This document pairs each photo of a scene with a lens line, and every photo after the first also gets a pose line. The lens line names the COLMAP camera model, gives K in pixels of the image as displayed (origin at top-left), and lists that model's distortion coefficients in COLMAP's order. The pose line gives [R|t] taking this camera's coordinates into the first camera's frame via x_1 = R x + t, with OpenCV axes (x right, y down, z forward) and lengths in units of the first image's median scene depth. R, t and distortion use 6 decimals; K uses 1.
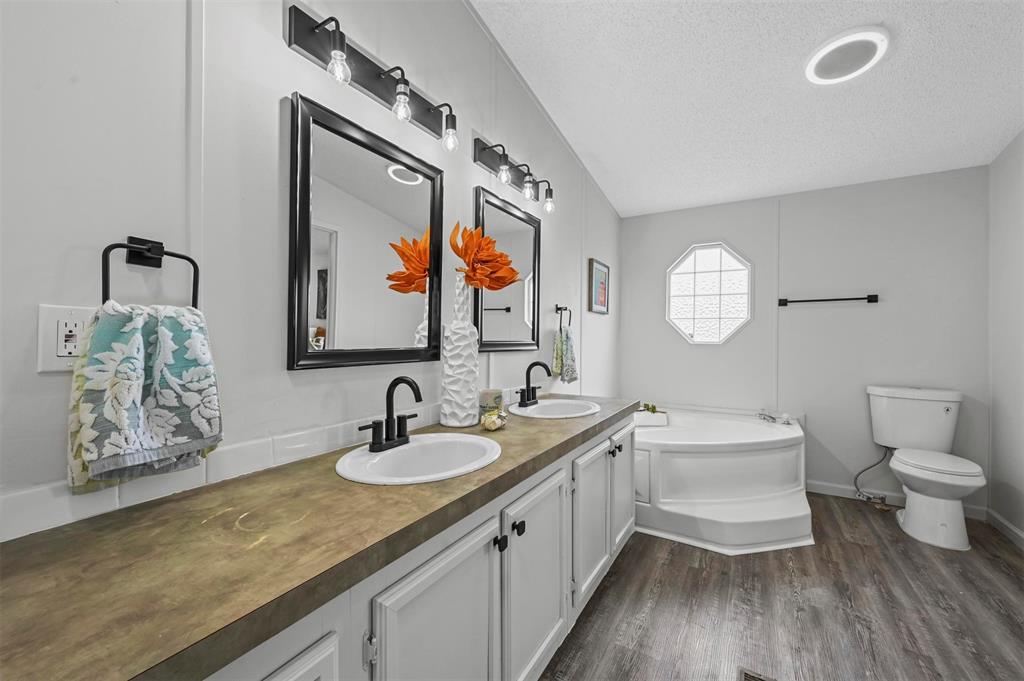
lens RADIAL K [[407.3, 0, 508.1], [0, 407.3, 338.3], [0, 0, 1]] dist [0.000691, 0.000692]
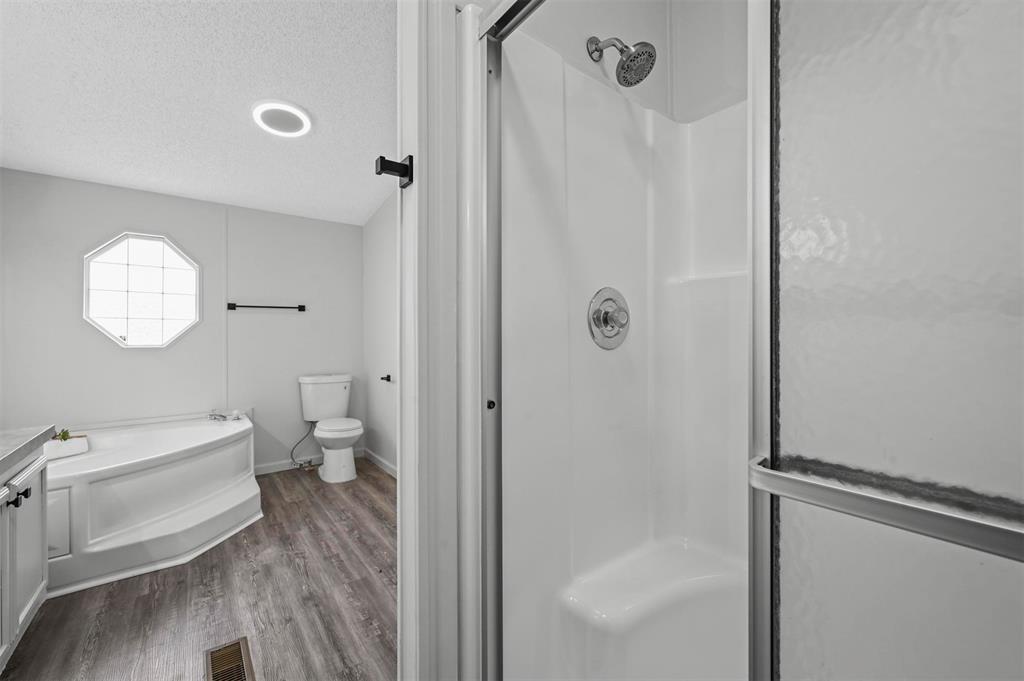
lens RADIAL K [[407.3, 0, 508.1], [0, 407.3, 338.3], [0, 0, 1]] dist [0.000691, 0.000692]
pose [[0.359849, -0.011083, 0.932945, -0.085252], [0.005901, 0.999936, 0.009603, -0.015290], [-0.932992, 0.002049, 0.359891, -0.081931]]
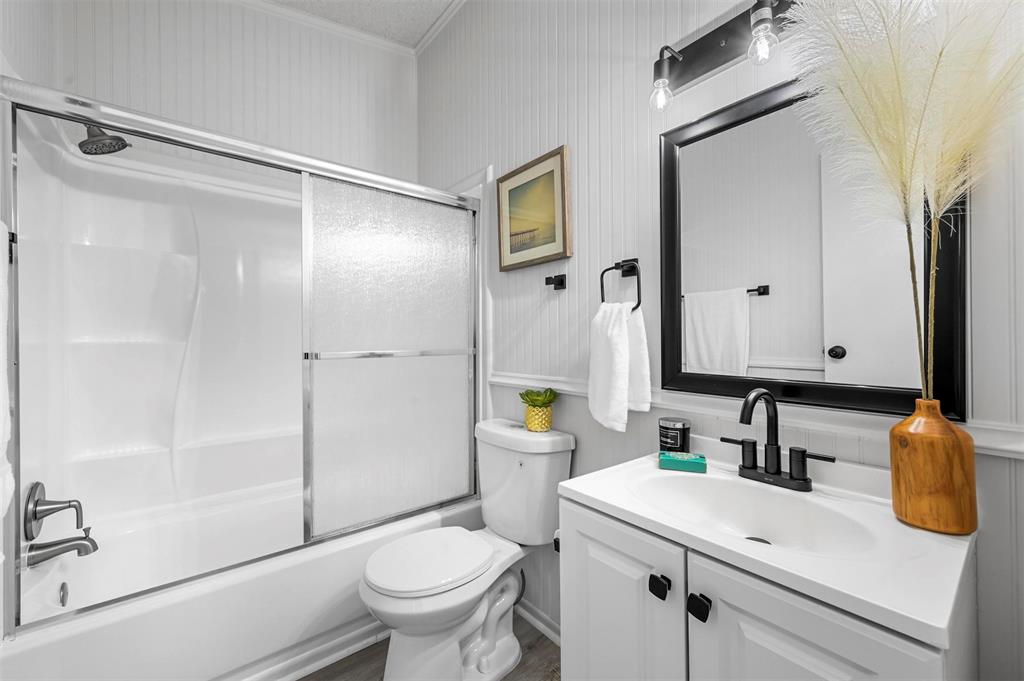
lens RADIAL K [[407.3, 0, 508.1], [0, 407.3, 338.3], [0, 0, 1]] dist [0.000691, 0.000692]
pose [[-0.341110, 0.001495, -0.940022, 0.627687], [0.004877, 0.999988, -0.000179, -0.004519], [0.940011, -0.004645, -0.341113, 0.843762]]
